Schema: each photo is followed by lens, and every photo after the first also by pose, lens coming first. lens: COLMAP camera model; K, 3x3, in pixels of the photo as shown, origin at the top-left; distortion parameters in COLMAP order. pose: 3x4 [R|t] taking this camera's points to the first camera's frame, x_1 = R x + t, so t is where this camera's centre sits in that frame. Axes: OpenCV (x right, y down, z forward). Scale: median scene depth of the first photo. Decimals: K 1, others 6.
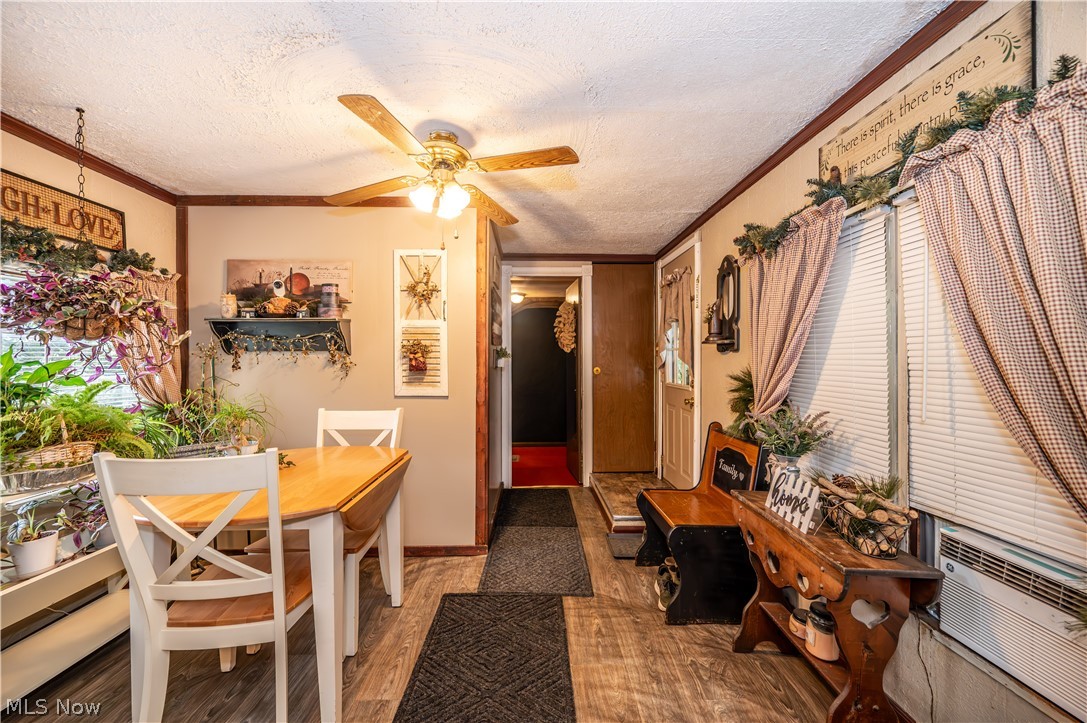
lens RADIAL K [[420.6, 0, 543.5], [0, 420.6, 361.5], [0, 0, 1]] dist [-0.002583, -0.000183]
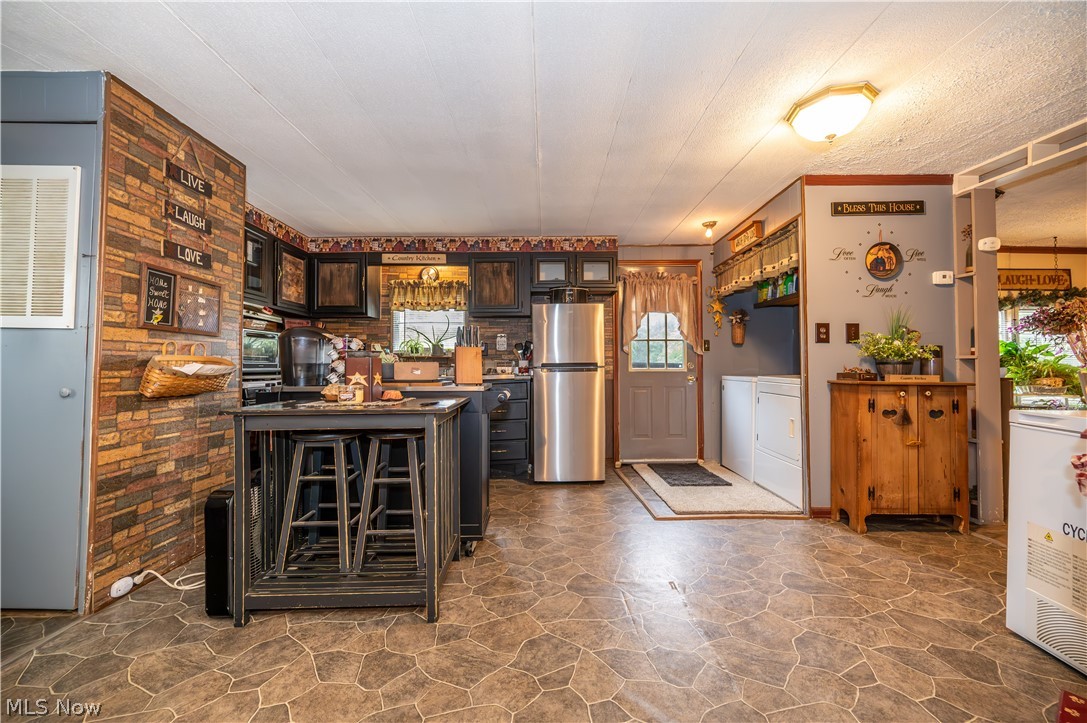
lens RADIAL K [[433.3, 0, 544.4], [0, 433.3, 357.4], [0, 0, 1]] dist [-0.000961, 0.000320]
pose [[-0.036986, -0.014347, -0.999213, 1.093385], [-0.009552, 0.999856, -0.014003, 0.104510], [0.999270, 0.009027, -0.037118, -1.364650]]
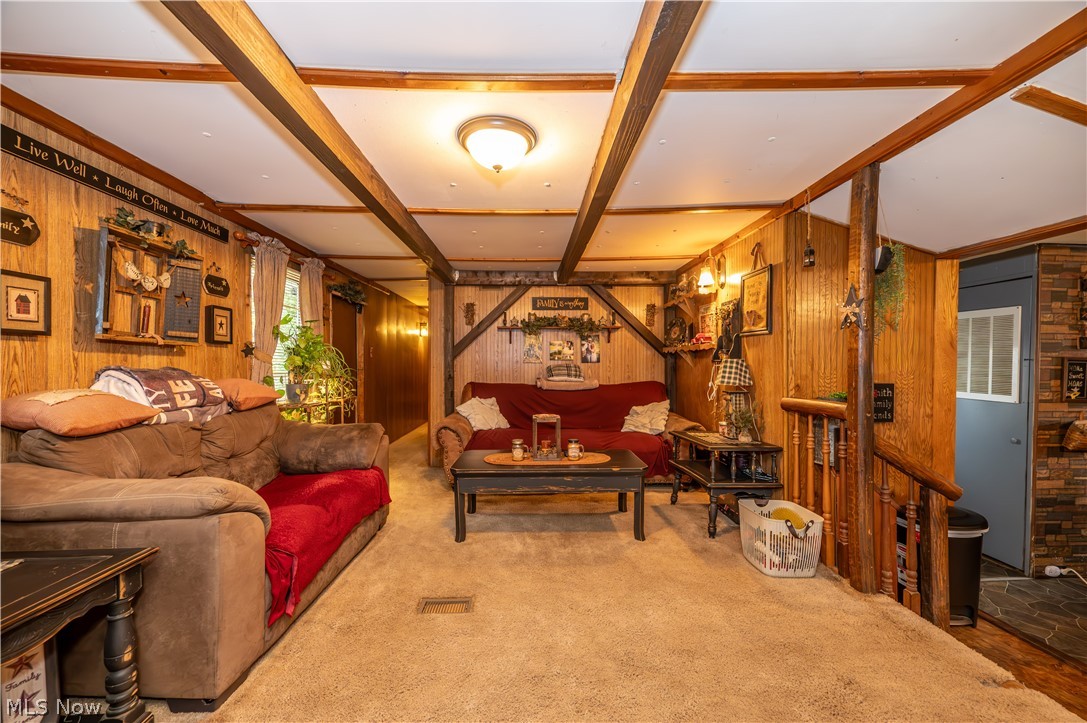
lens RADIAL K [[420.6, 0, 543.5], [0, 420.6, 361.5], [0, 0, 1]] dist [-0.002583, -0.000183]
pose [[-0.999947, -0.002514, 0.009950, 1.807616], [-0.002447, 0.999975, 0.006666, -0.090505], [-0.009967, 0.006641, -0.999928, -0.937853]]
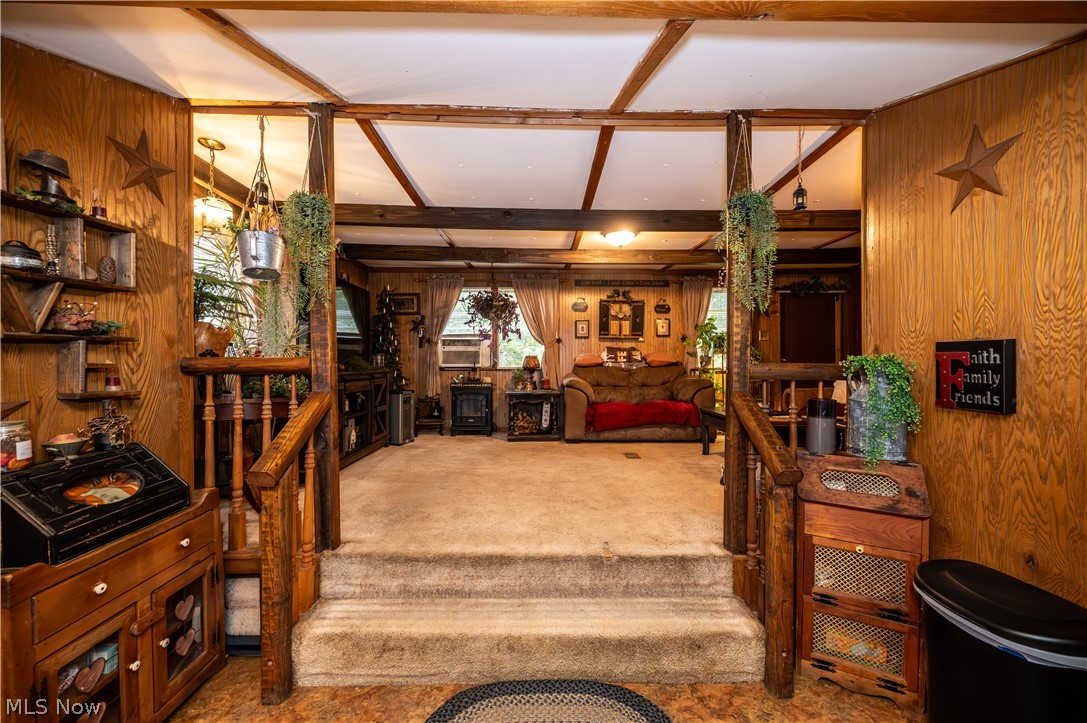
lens RADIAL K [[430.1, 0, 550.0], [0, 430.1, 361.9], [0, 0, 1]] dist [-0.000839, 0.000150]
pose [[0.016850, -0.005249, 0.999844, 0.204197], [0.015382, 0.999869, 0.004990, -0.003240], [-0.999740, 0.015296, 0.016929, -1.468159]]
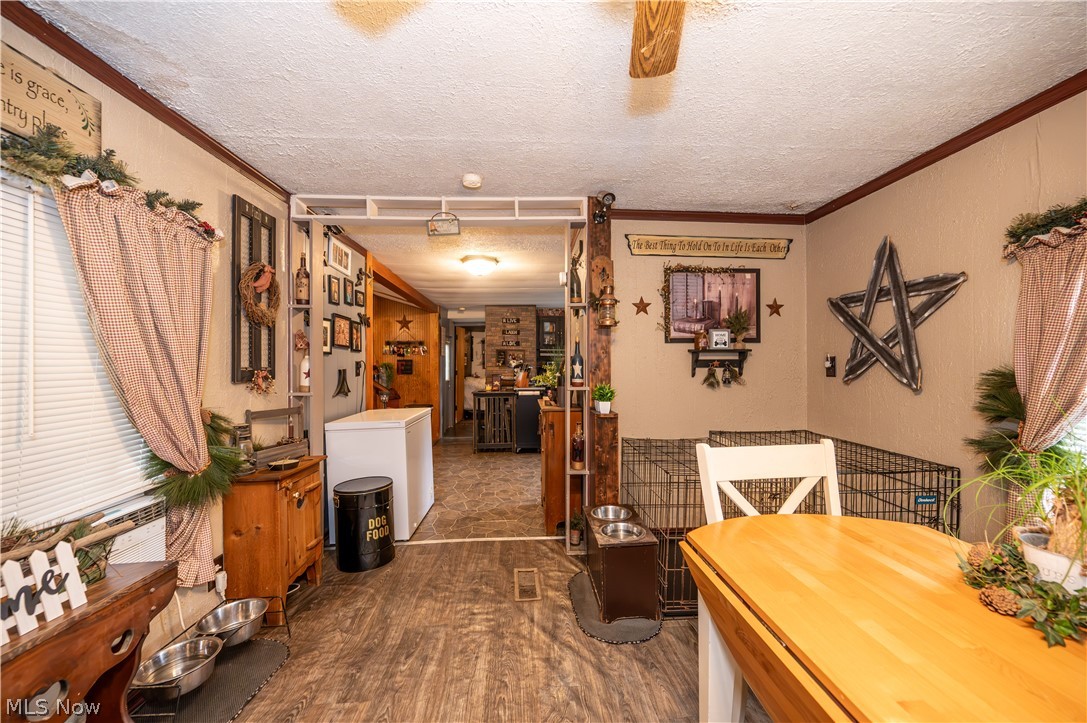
lens RADIAL K [[430.1, 0, 550.0], [0, 430.1, 361.9], [0, 0, 1]] dist [-0.000839, 0.000150]
pose [[-0.999698, 0.009402, -0.022726, -0.118984], [0.009317, 0.999949, 0.003828, -0.008326], [0.022761, 0.003615, -0.999734, 1.119470]]
